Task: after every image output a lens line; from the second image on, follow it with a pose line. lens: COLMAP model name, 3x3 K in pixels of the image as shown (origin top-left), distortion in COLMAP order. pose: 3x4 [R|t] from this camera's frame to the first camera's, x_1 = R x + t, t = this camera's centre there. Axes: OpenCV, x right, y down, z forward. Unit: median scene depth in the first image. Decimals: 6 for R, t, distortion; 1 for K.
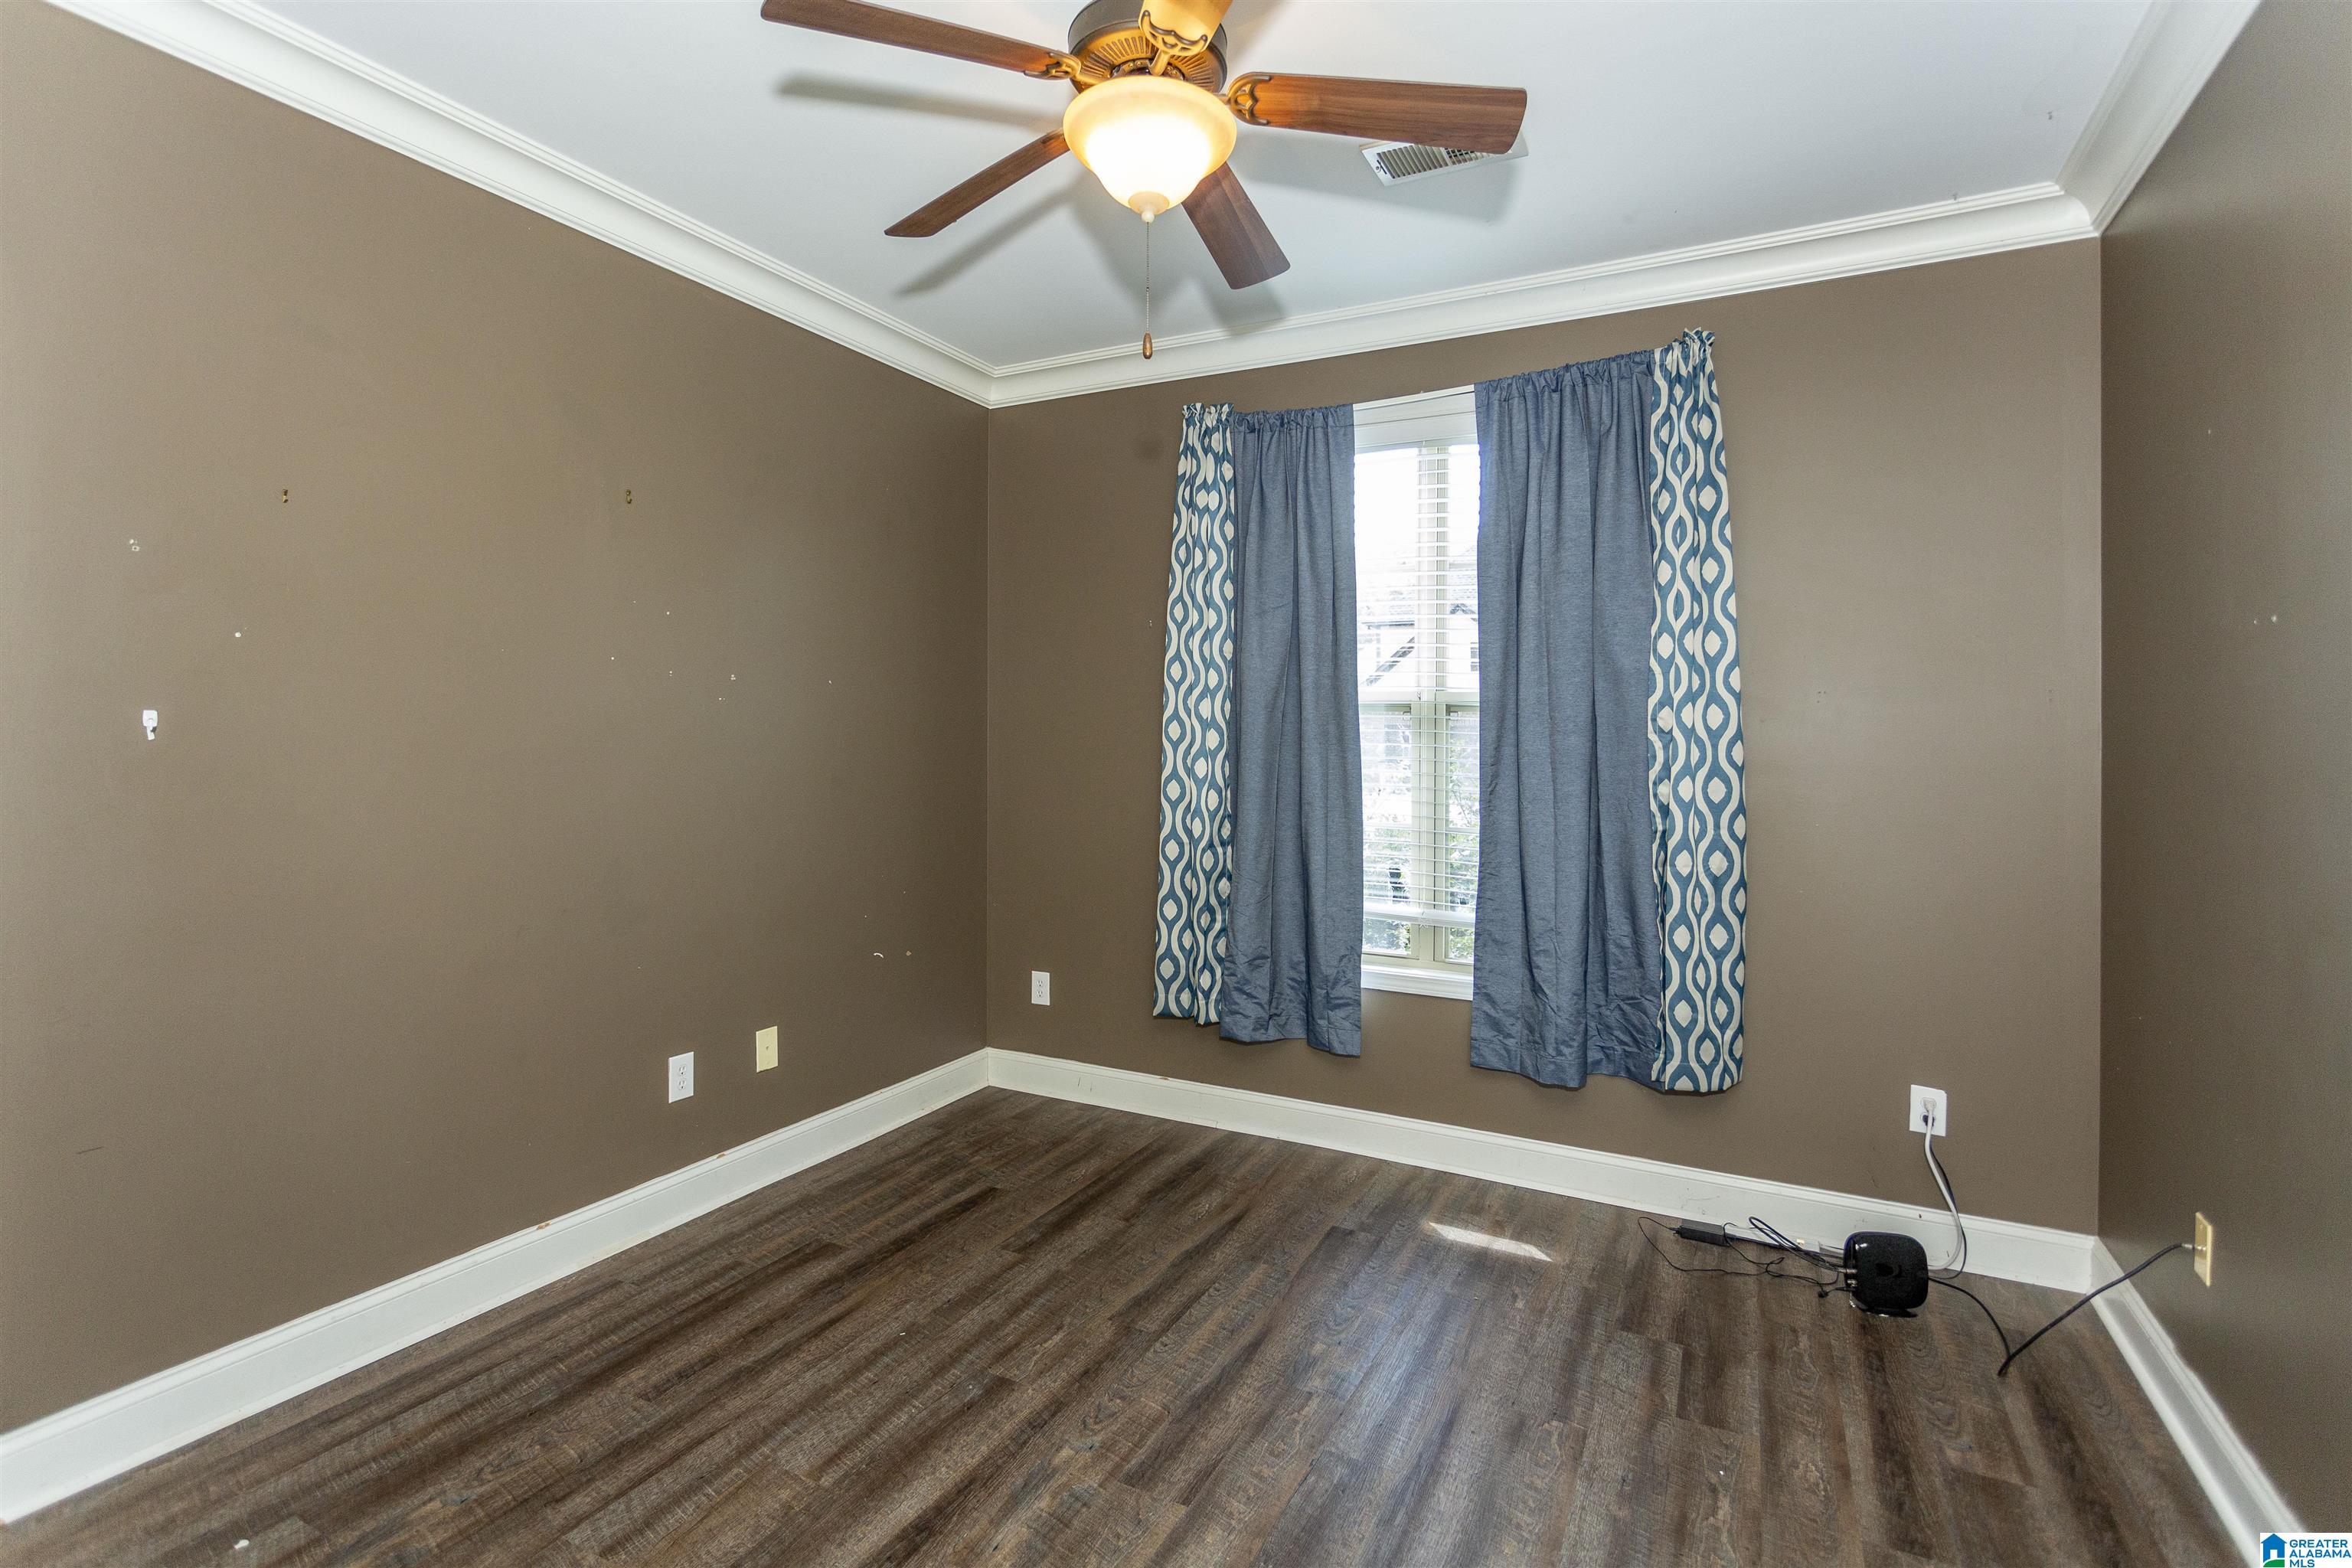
lens RADIAL K [[1121.8, 0, 1157.1], [0, 1121.8, 769.2], [0, 0, 1]] dist [0.002309, 0.000846]
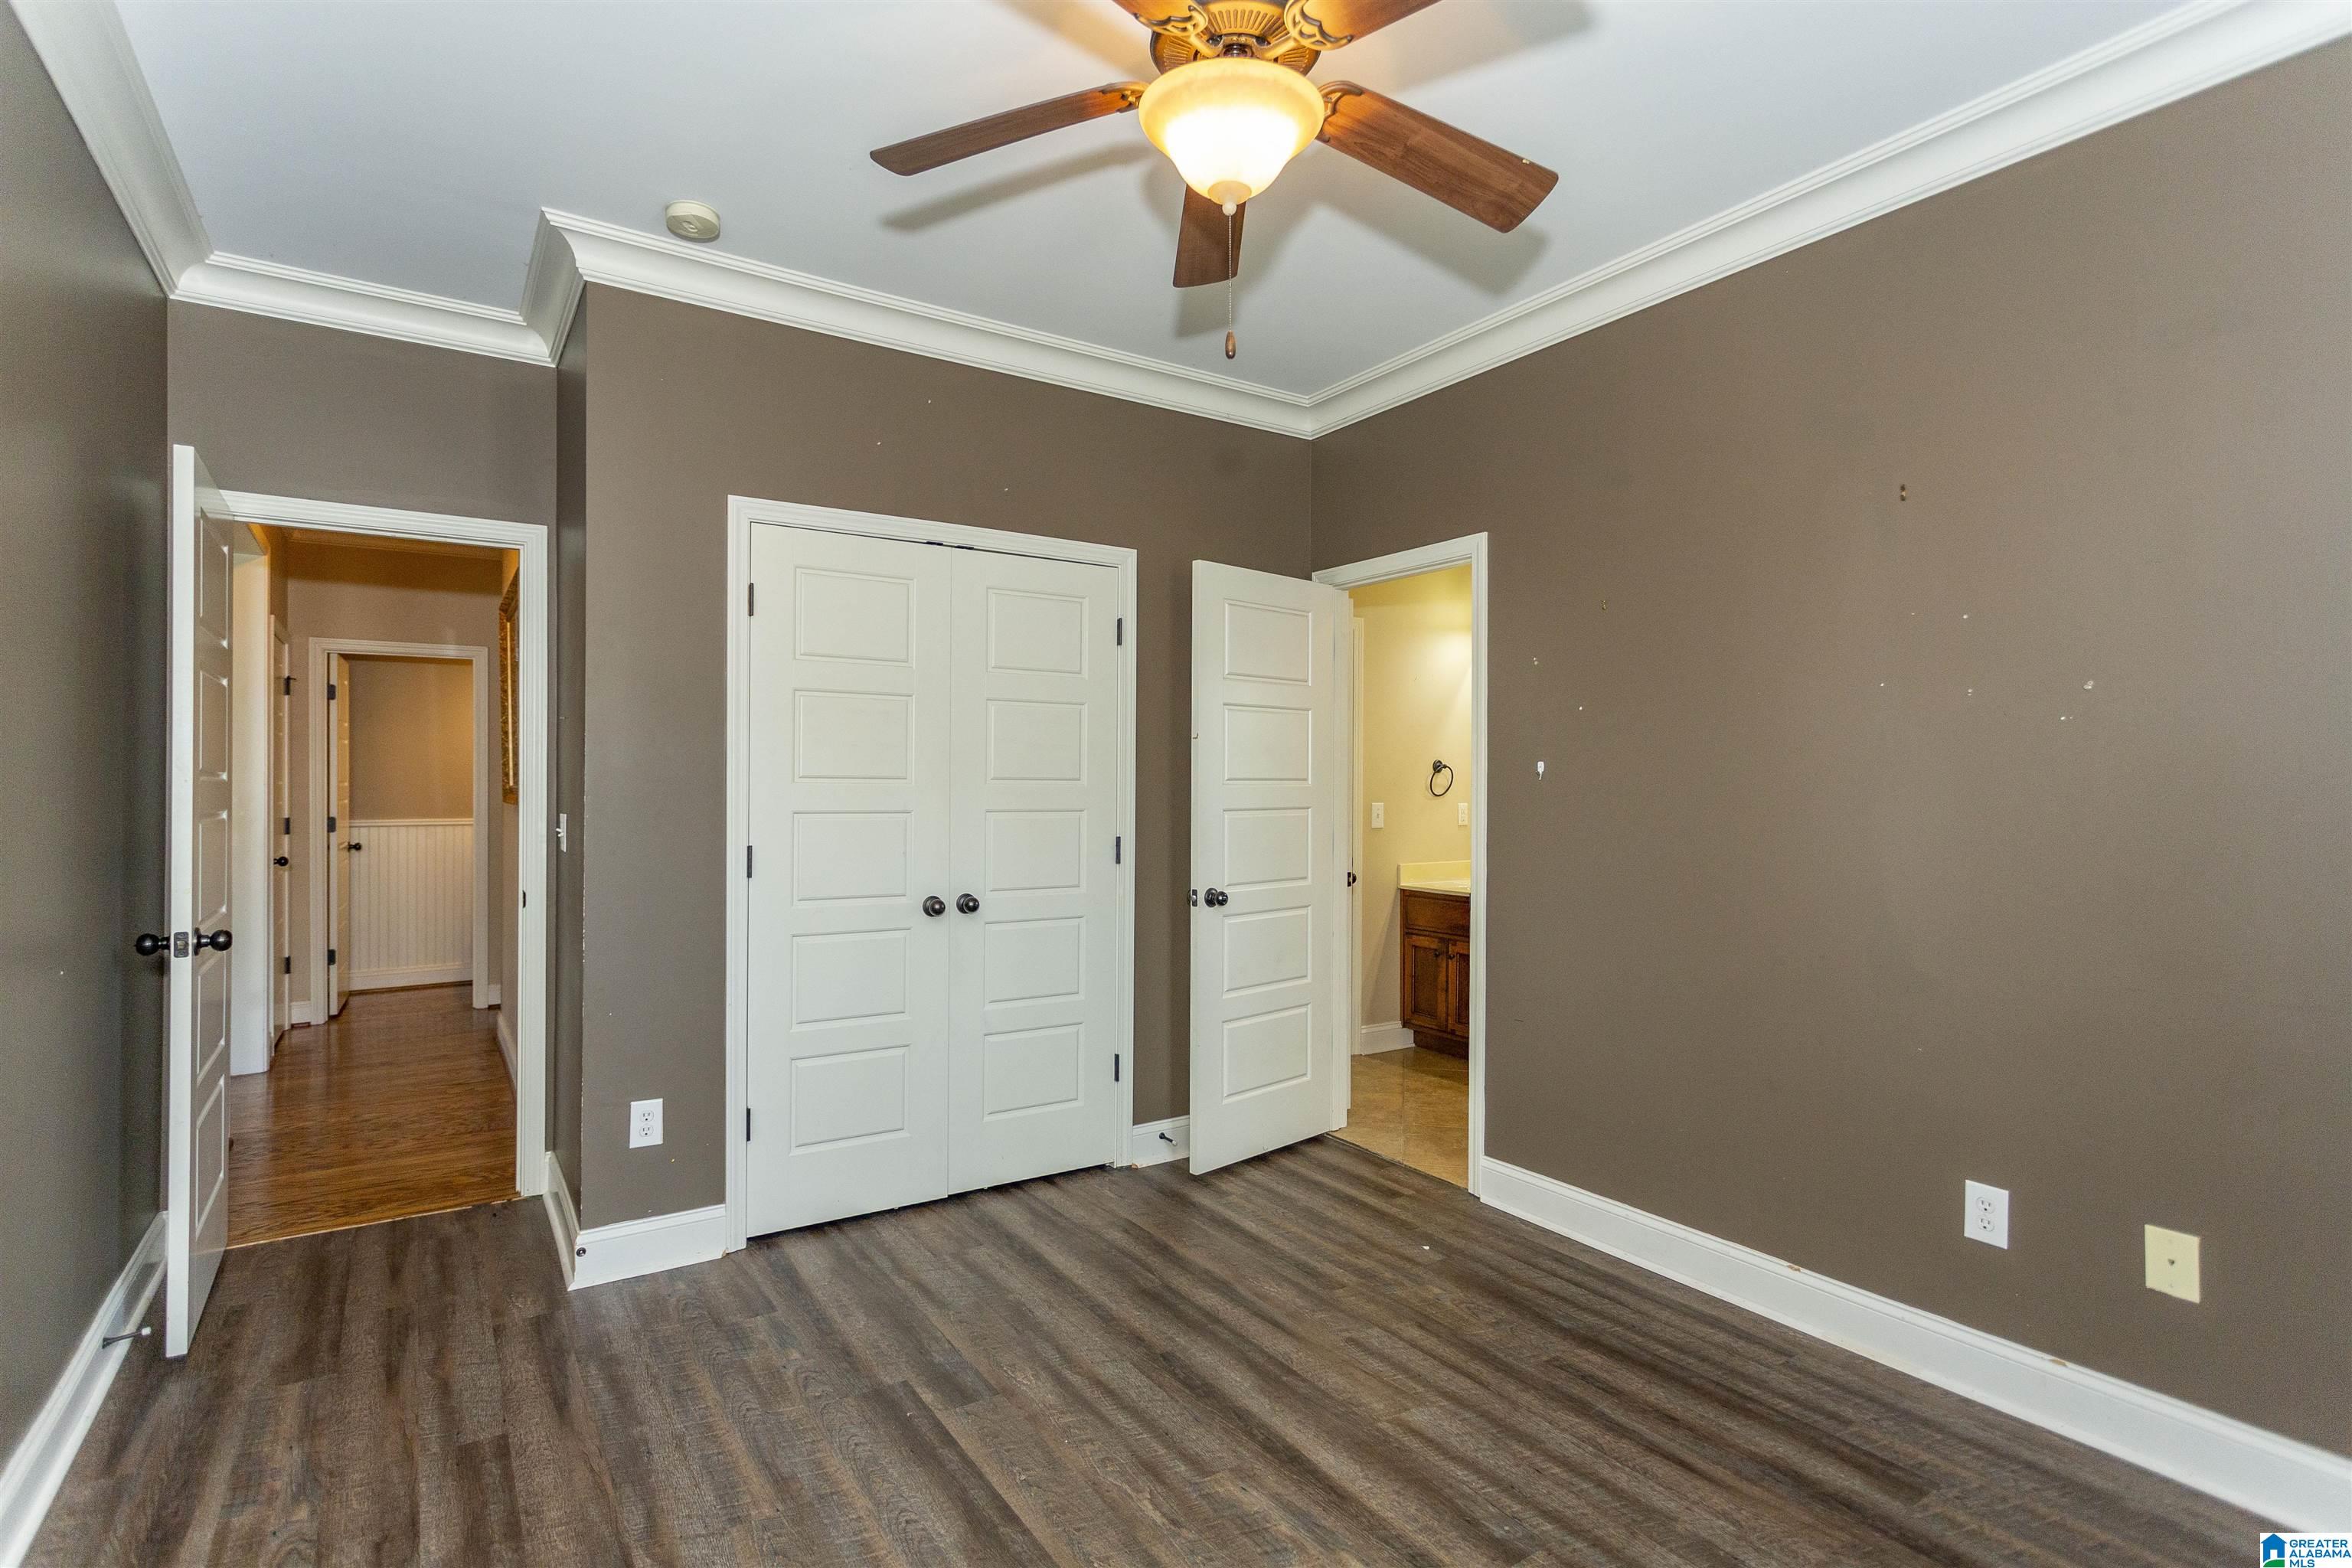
lens RADIAL K [[1121.8, 0, 1157.1], [0, 1121.8, 769.2], [0, 0, 1]] dist [0.002309, 0.000846]
pose [[-0.474698, -0.014901, -0.880023, 0.707368], [-0.028295, 0.999598, -0.001663, -0.019689], [0.879694, 0.024110, -0.474929, 1.130866]]
